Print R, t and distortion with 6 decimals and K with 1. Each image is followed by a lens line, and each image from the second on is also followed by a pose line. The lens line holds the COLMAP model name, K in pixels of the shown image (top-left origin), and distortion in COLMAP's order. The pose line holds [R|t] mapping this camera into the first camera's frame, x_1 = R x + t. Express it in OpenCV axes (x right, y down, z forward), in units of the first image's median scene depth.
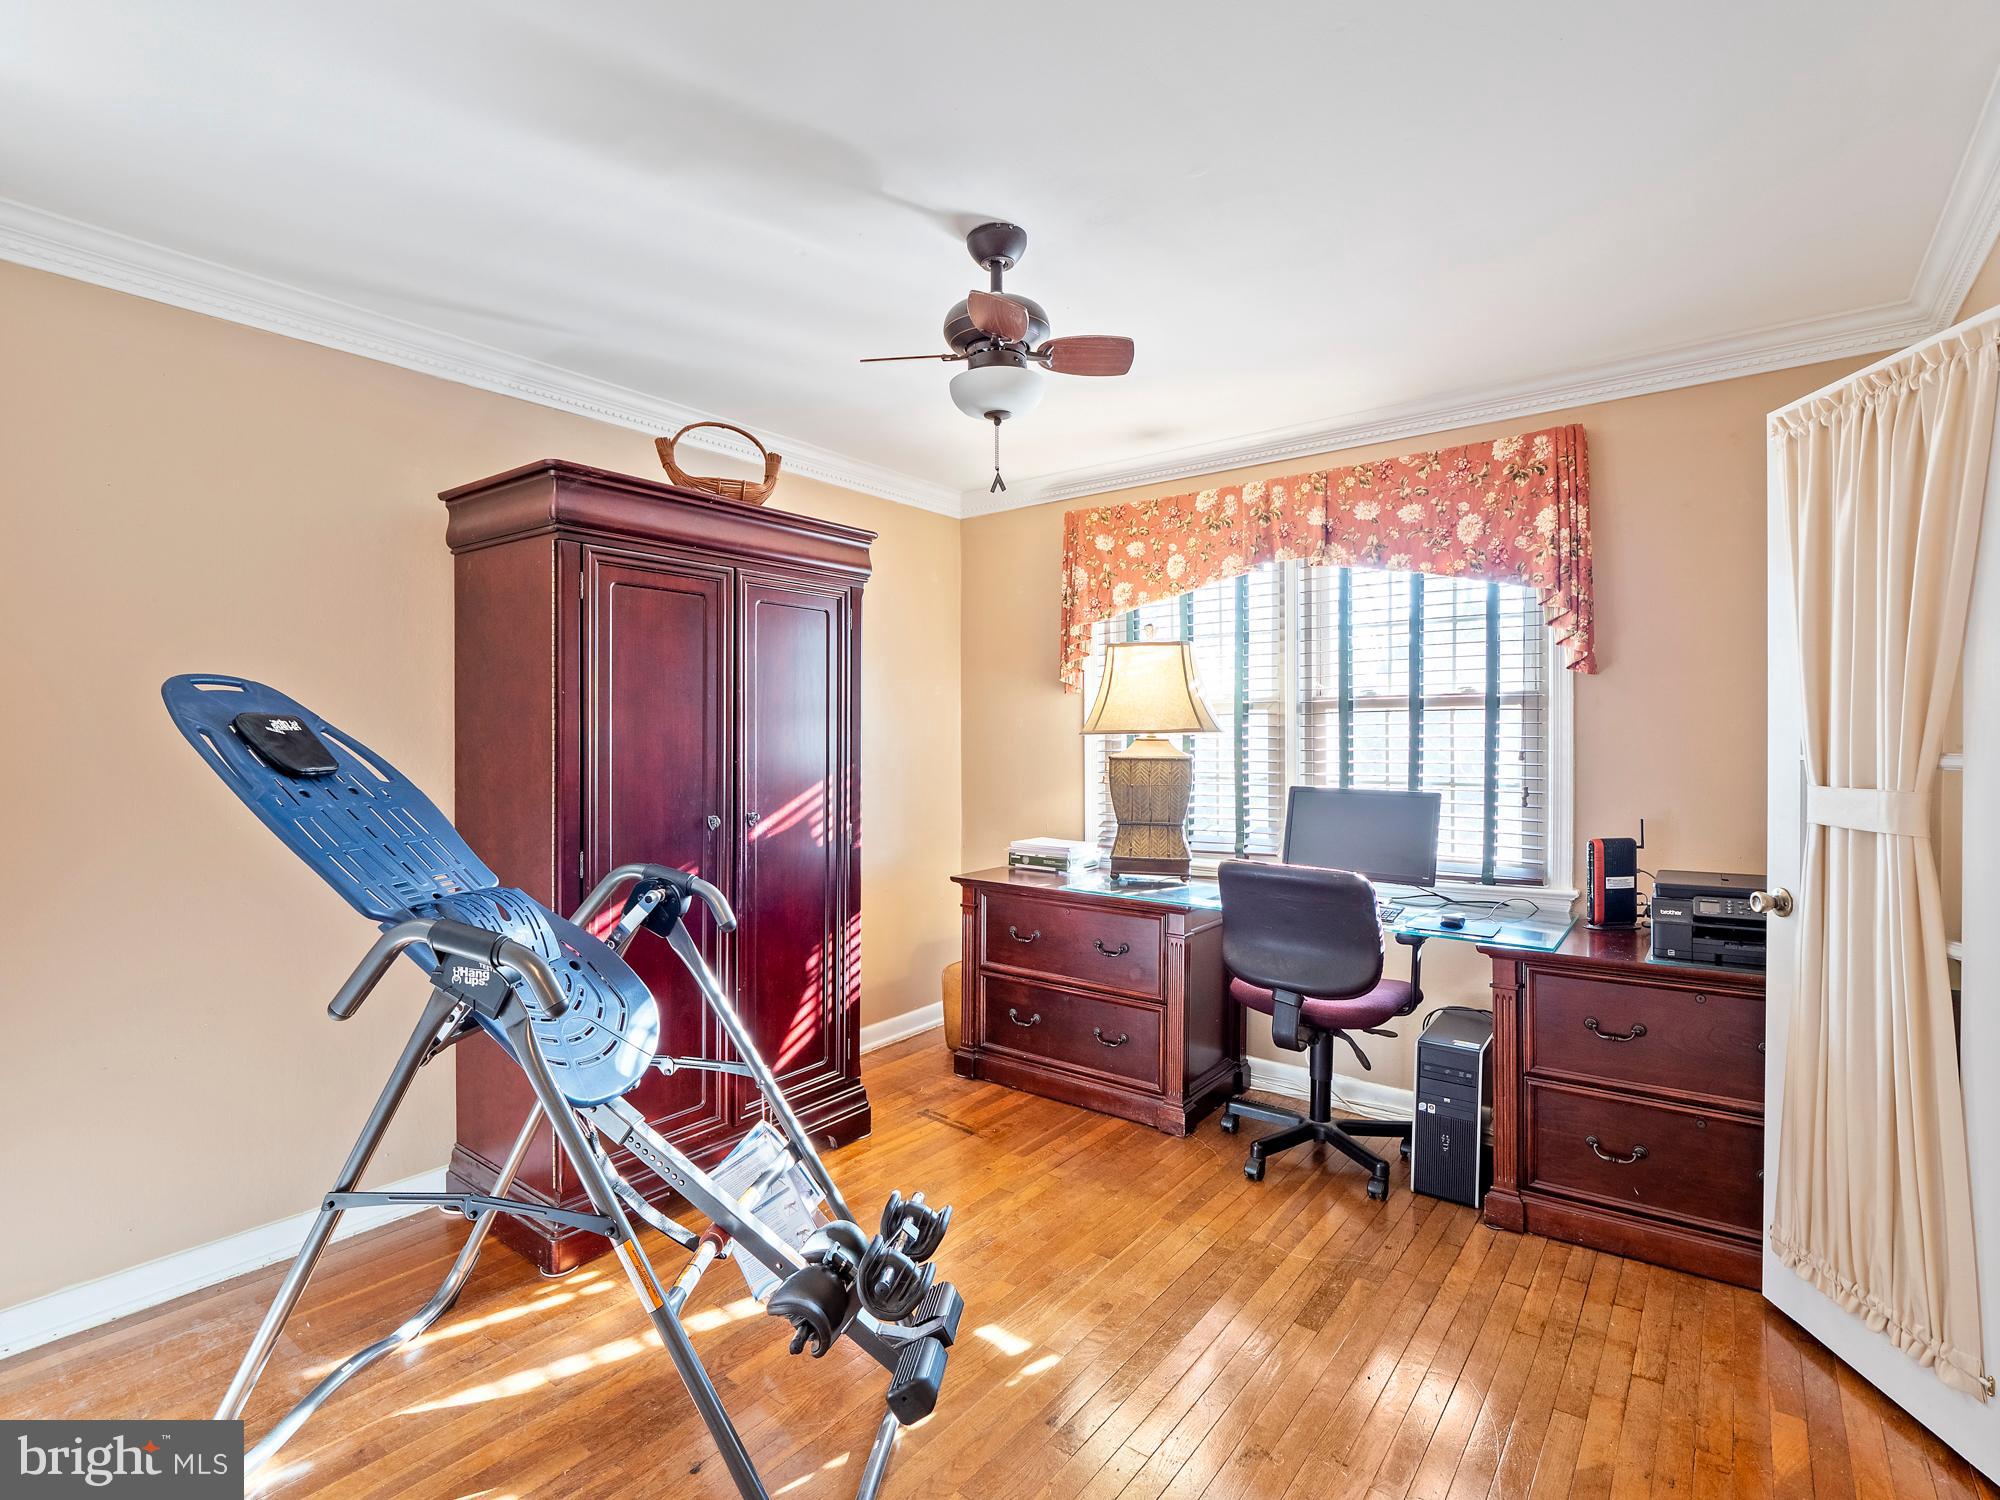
lens RADIAL K [[961.7, 0, 971.7], [0, 961.7, 747.8], [0, 0, 1]] dist [-0.022457, 0.000203]
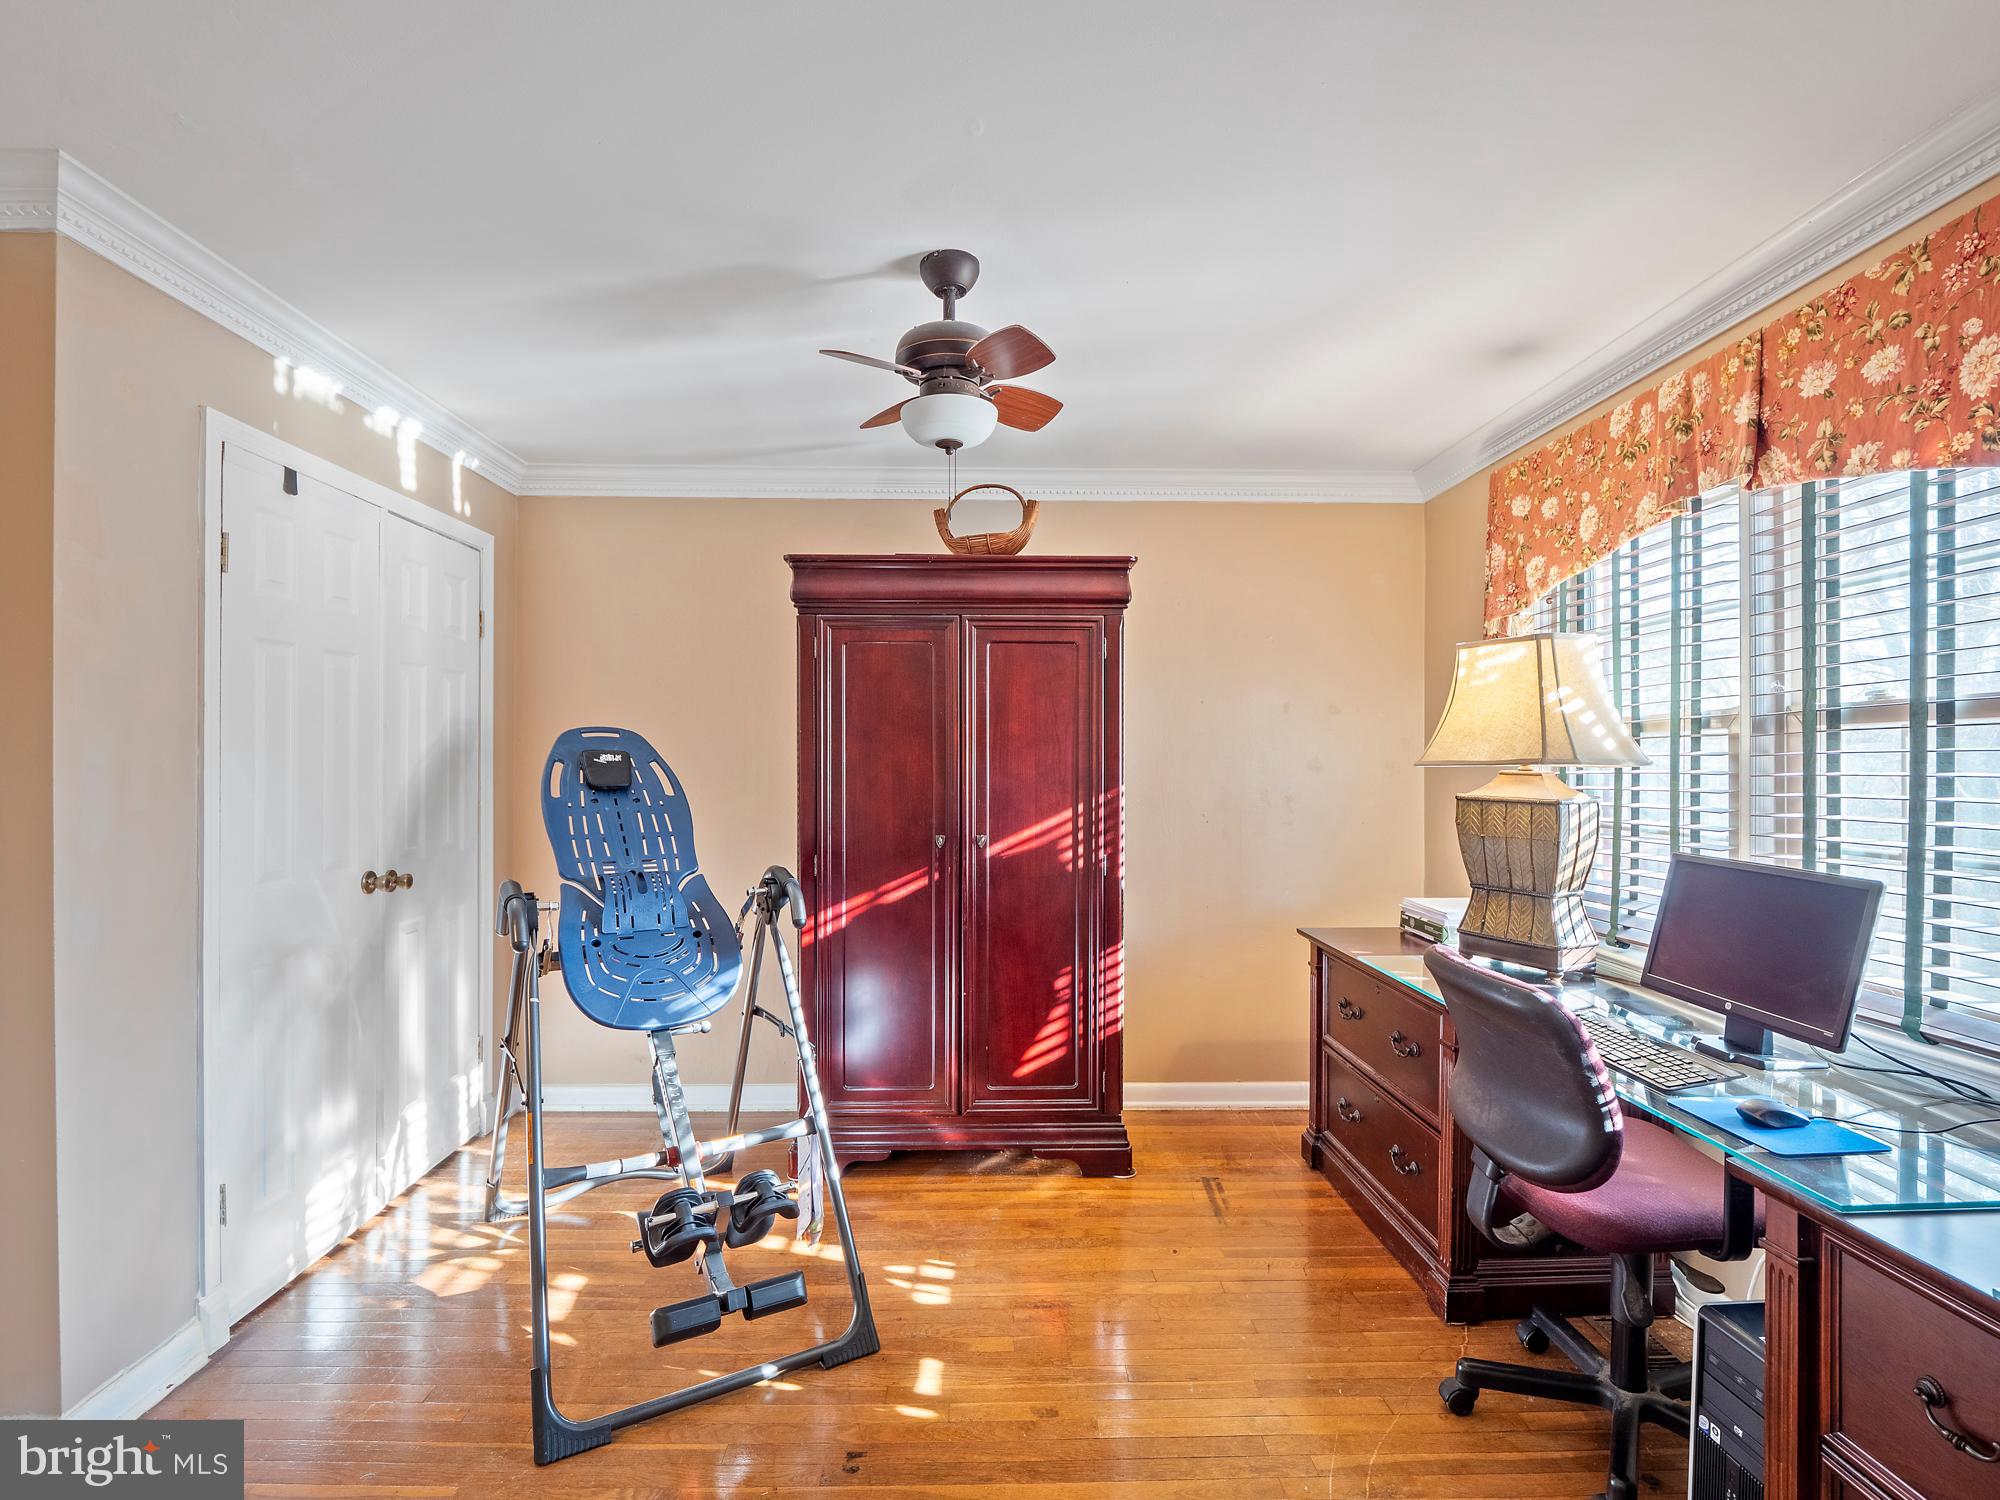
lens RADIAL K [[961.7, 0, 971.7], [0, 961.7, 747.8], [0, 0, 1]] dist [-0.022457, 0.000203]
pose [[0.621356, -0.001306, -0.783527, 0.533517], [-0.016840, 0.999745, -0.015020, -0.011397], [0.783347, 0.022527, 0.621176, 0.259676]]
